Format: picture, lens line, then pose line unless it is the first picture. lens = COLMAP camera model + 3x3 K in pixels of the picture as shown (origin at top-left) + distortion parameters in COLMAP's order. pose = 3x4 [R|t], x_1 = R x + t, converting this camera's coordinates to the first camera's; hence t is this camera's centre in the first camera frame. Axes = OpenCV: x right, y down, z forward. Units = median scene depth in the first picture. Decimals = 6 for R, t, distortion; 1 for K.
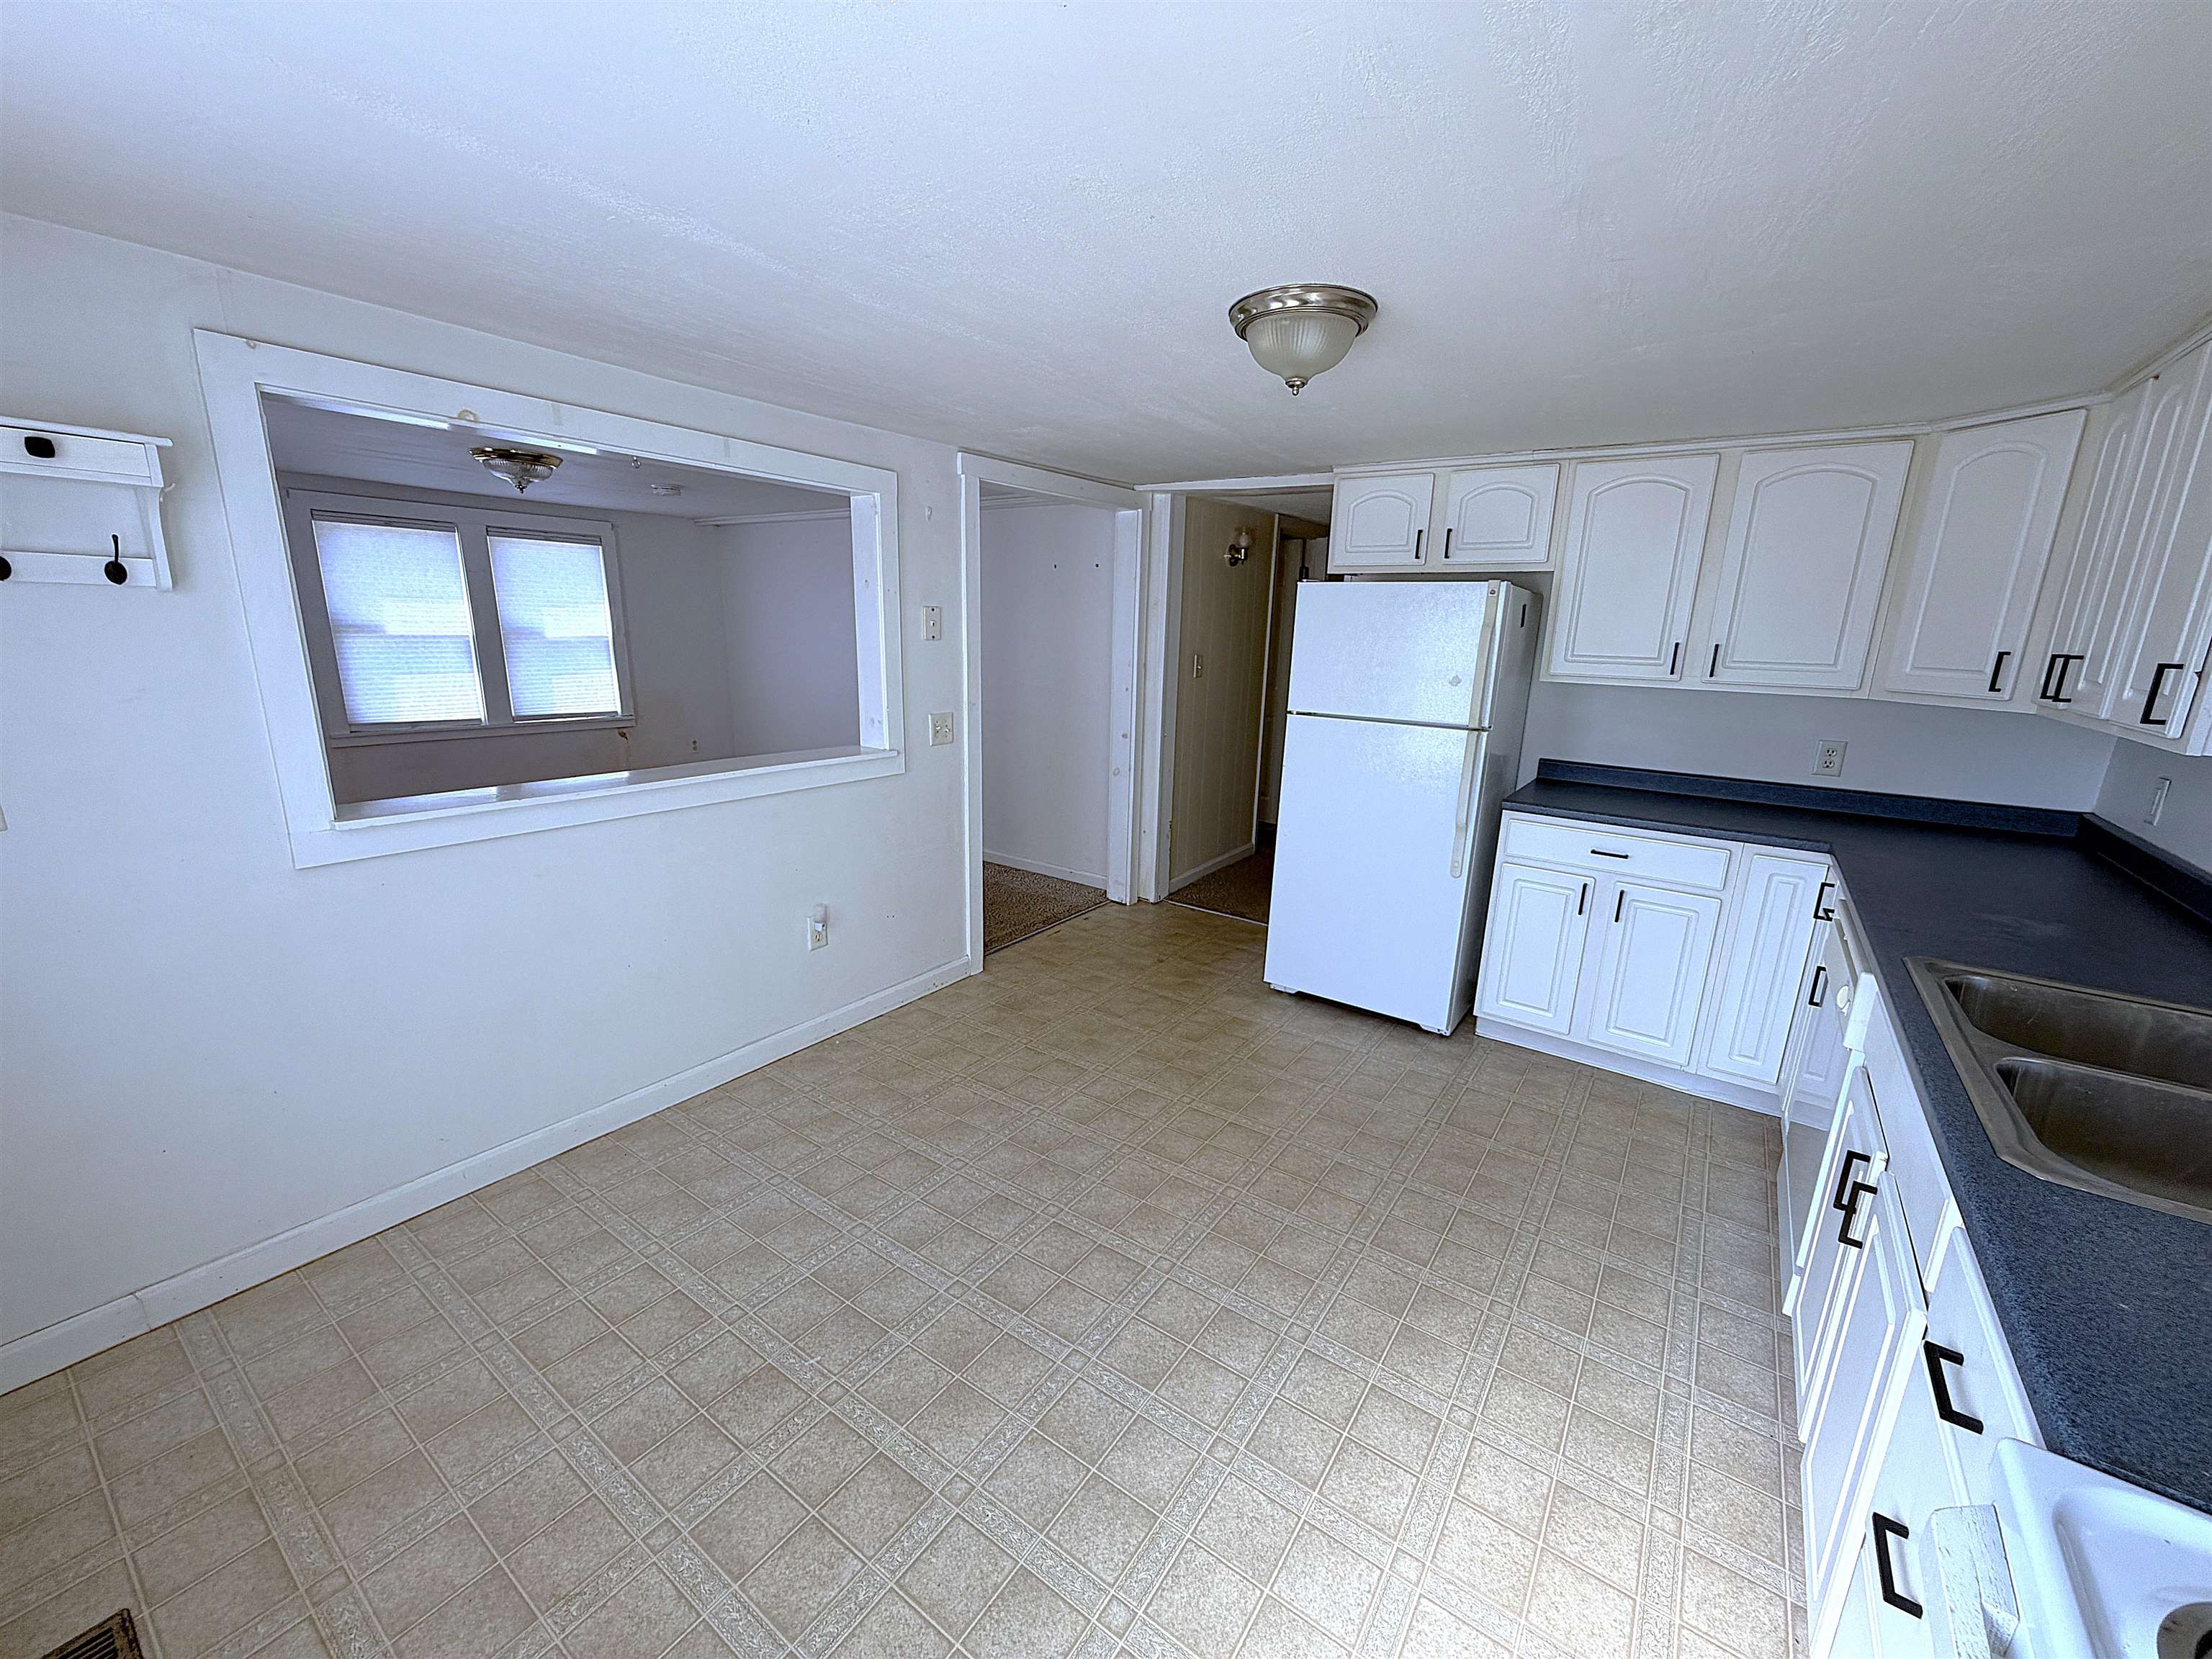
lens RADIAL K [[879.9, 0, 1098.7], [0, 879.9, 833.7], [0, 0, 1]] dist [0.000566, -0.000201]
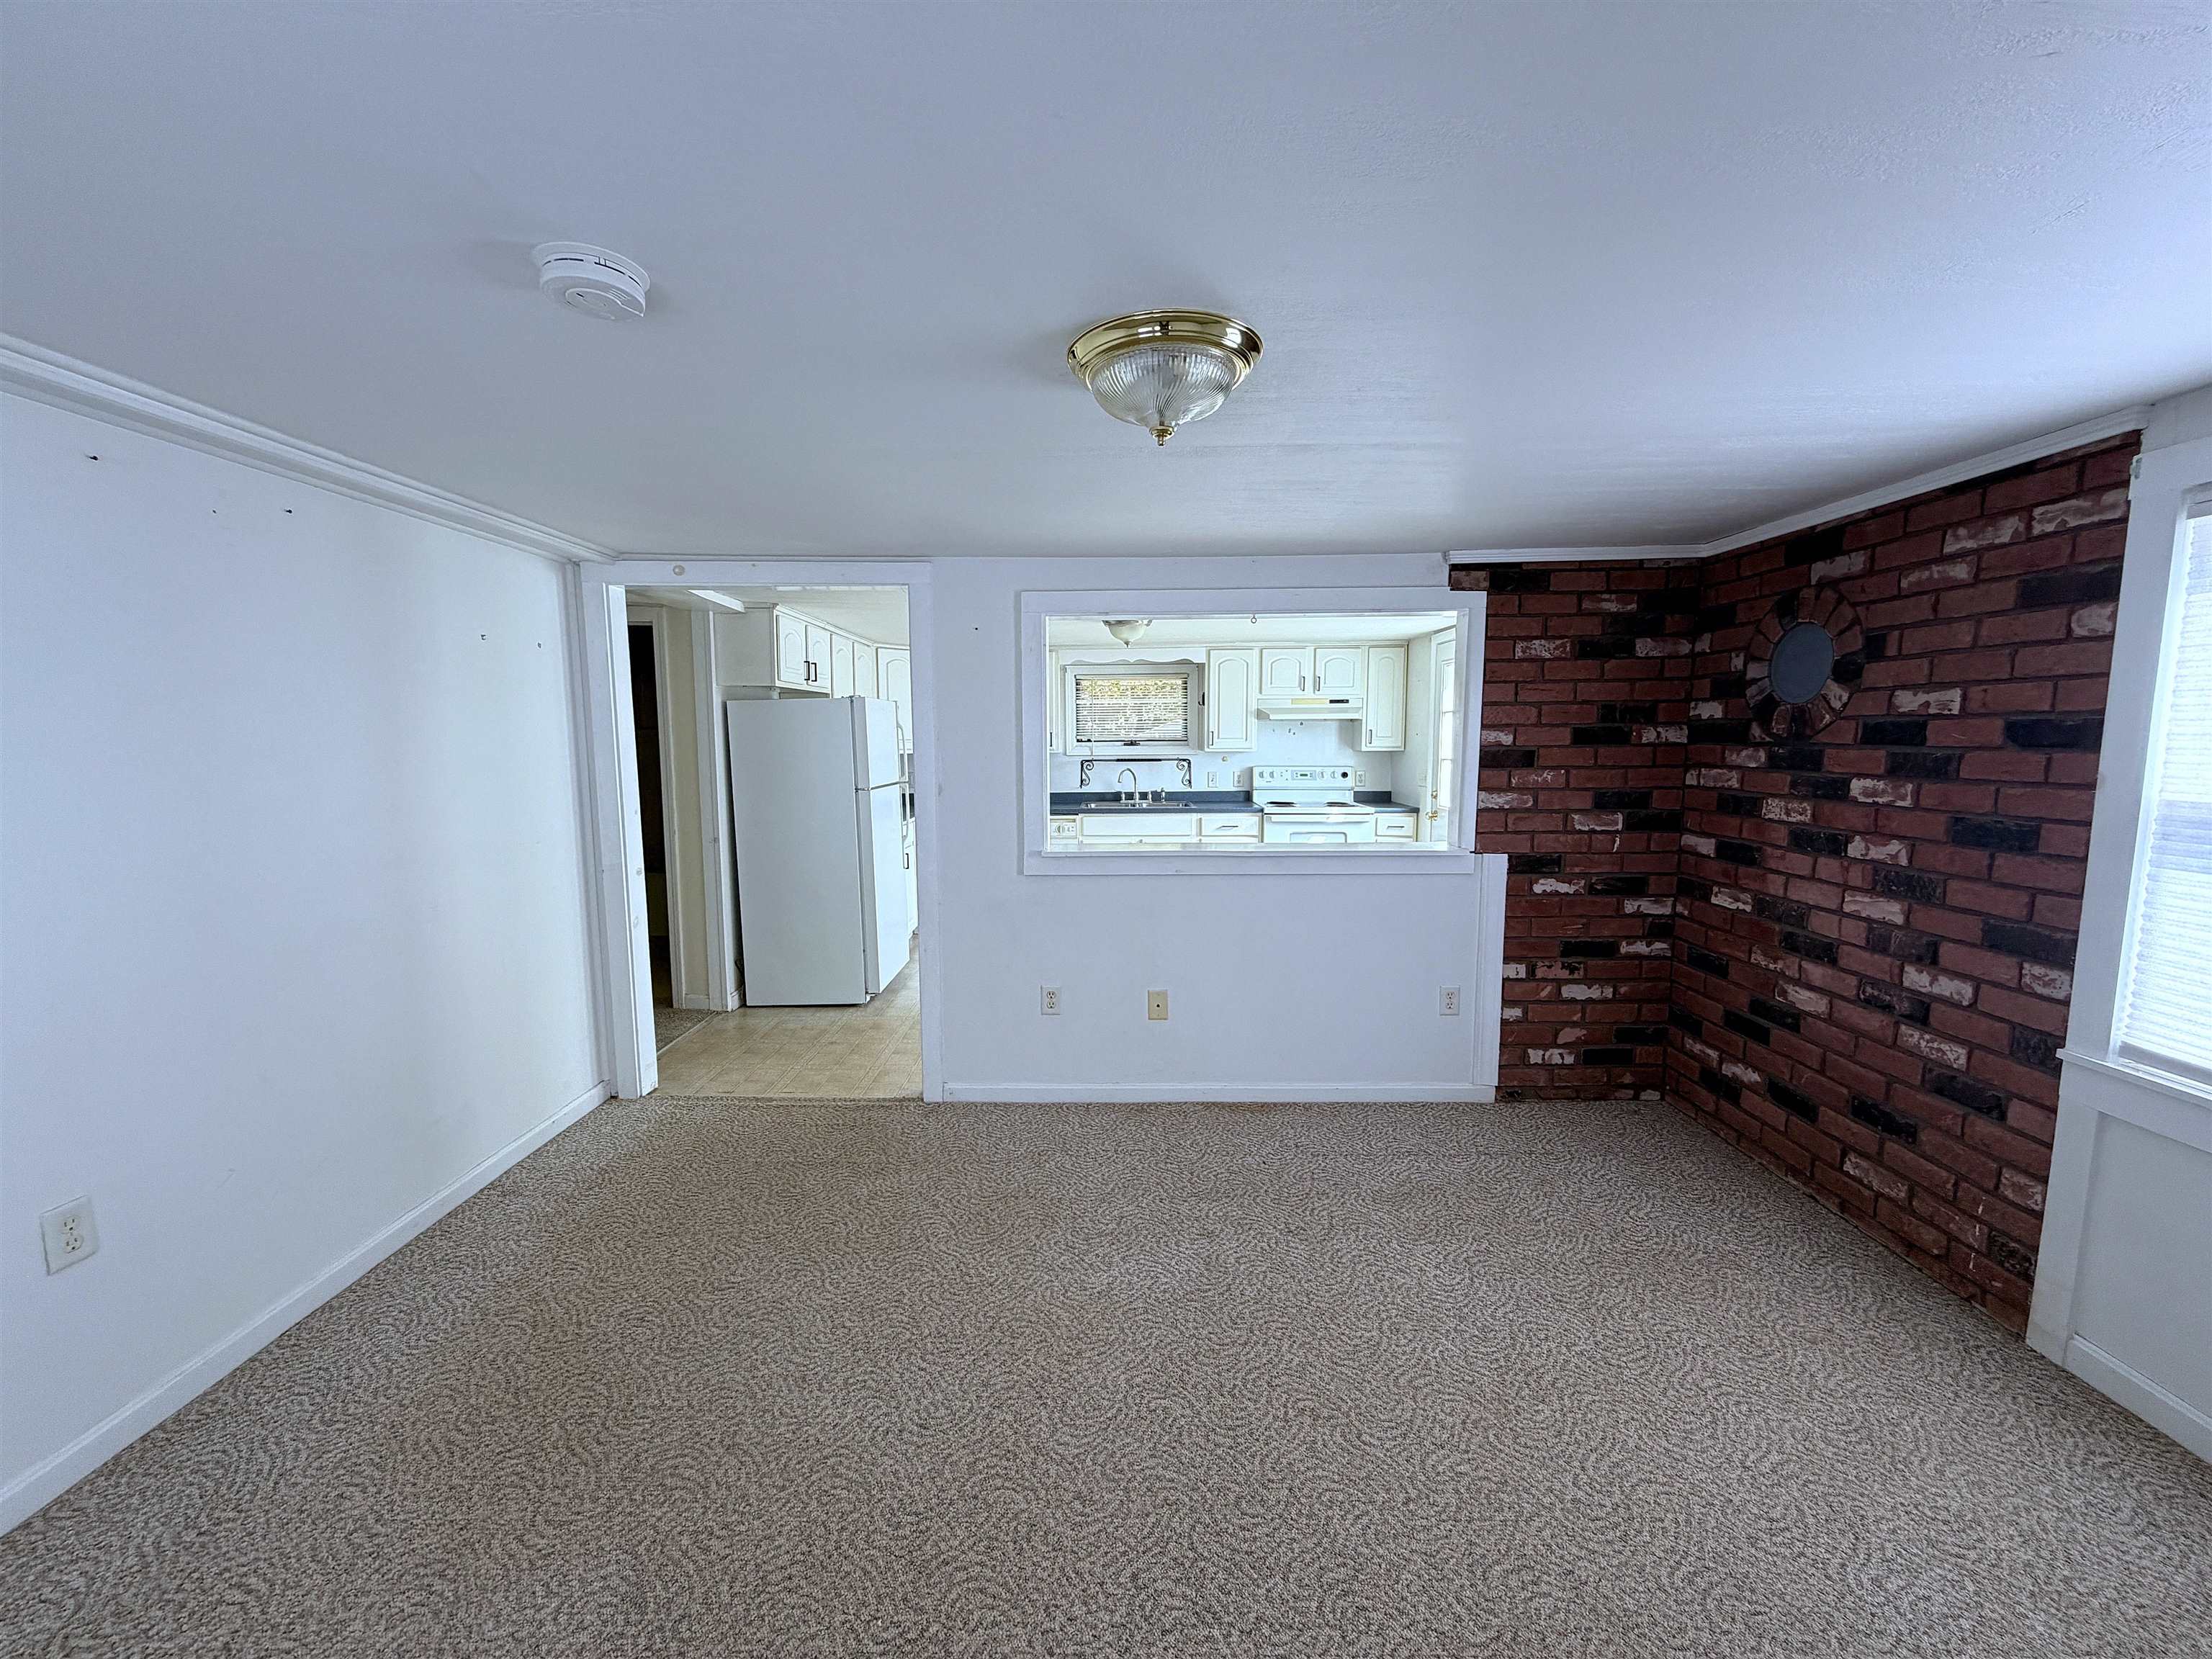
lens RADIAL K [[879.9, 0, 1098.7], [0, 879.9, 833.7], [0, 0, 1]] dist [0.000566, -0.000201]
pose [[-0.569535, -0.115348, 0.813833, -1.324396], [0.183564, 0.947250, 0.262720, -0.437236], [-0.801208, 0.299019, -0.518318, 1.720126]]
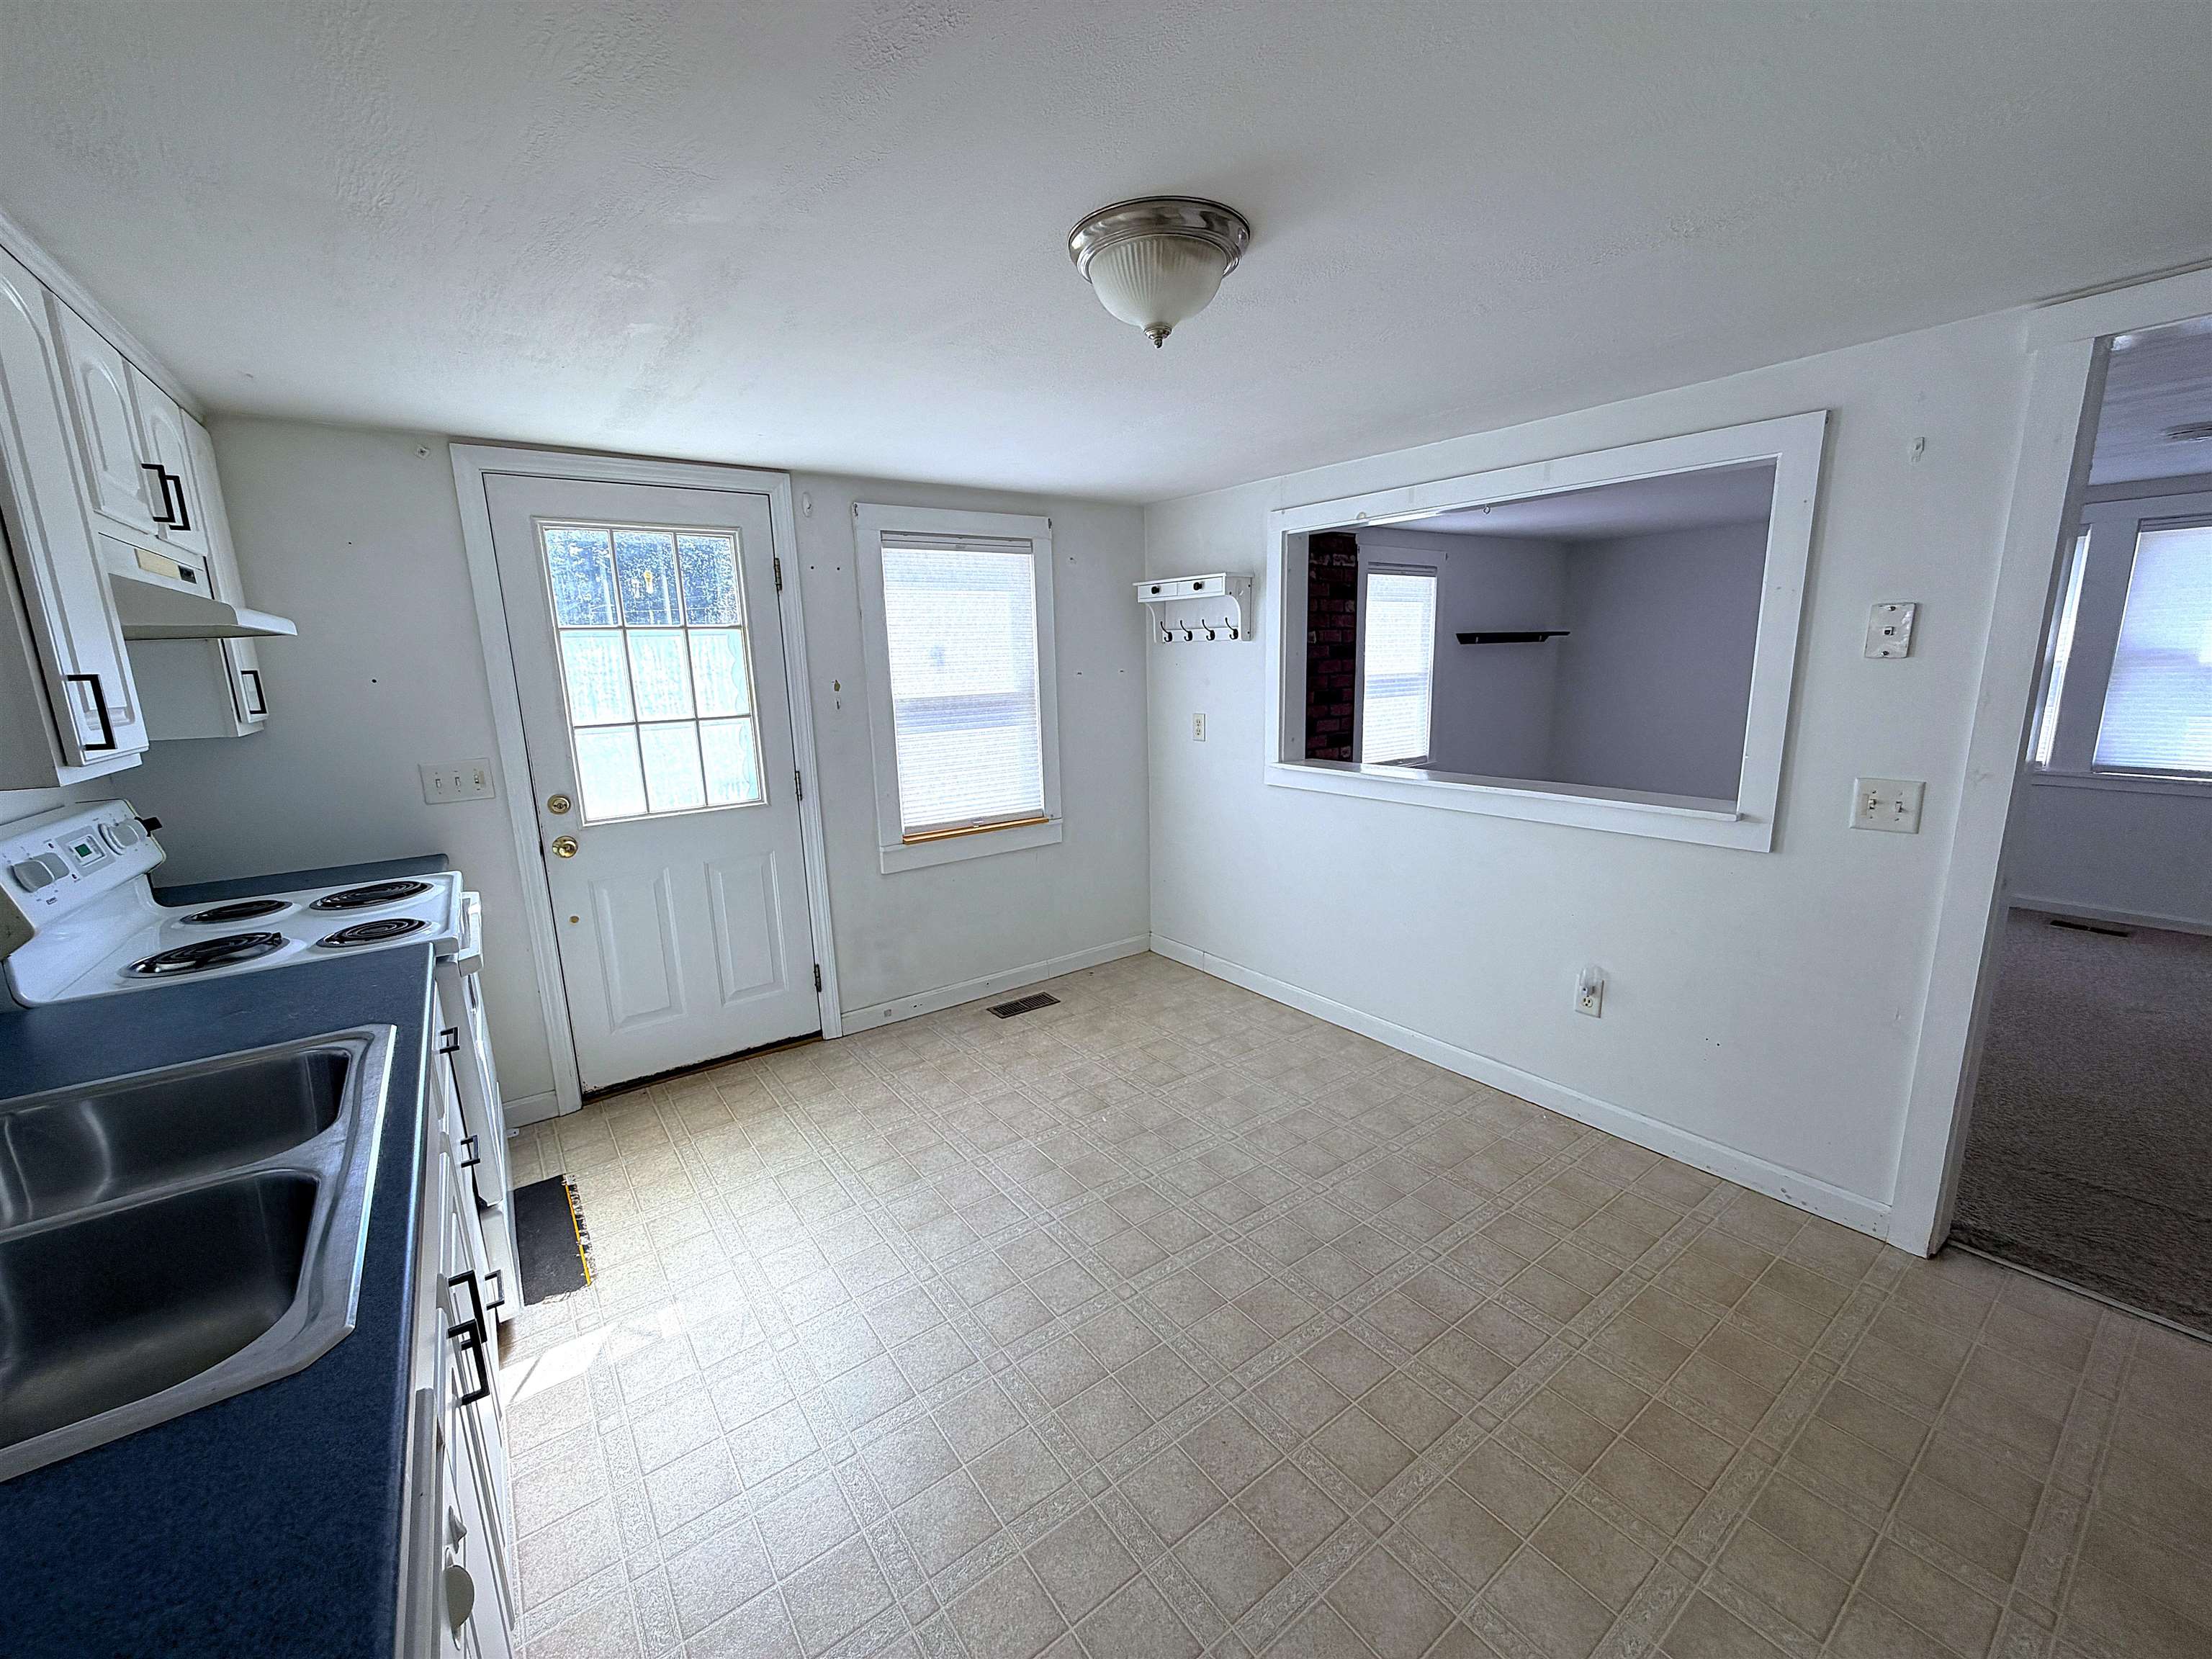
lens RADIAL K [[879.9, 0, 1098.7], [0, 879.9, 833.7], [0, 0, 1]] dist [0.000566, -0.000201]
pose [[-0.312118, 0.171557, -0.934425, 0.672854], [-0.205820, 0.947992, 0.242796, -0.165569], [0.927480, 0.268105, -0.260576, 0.806177]]
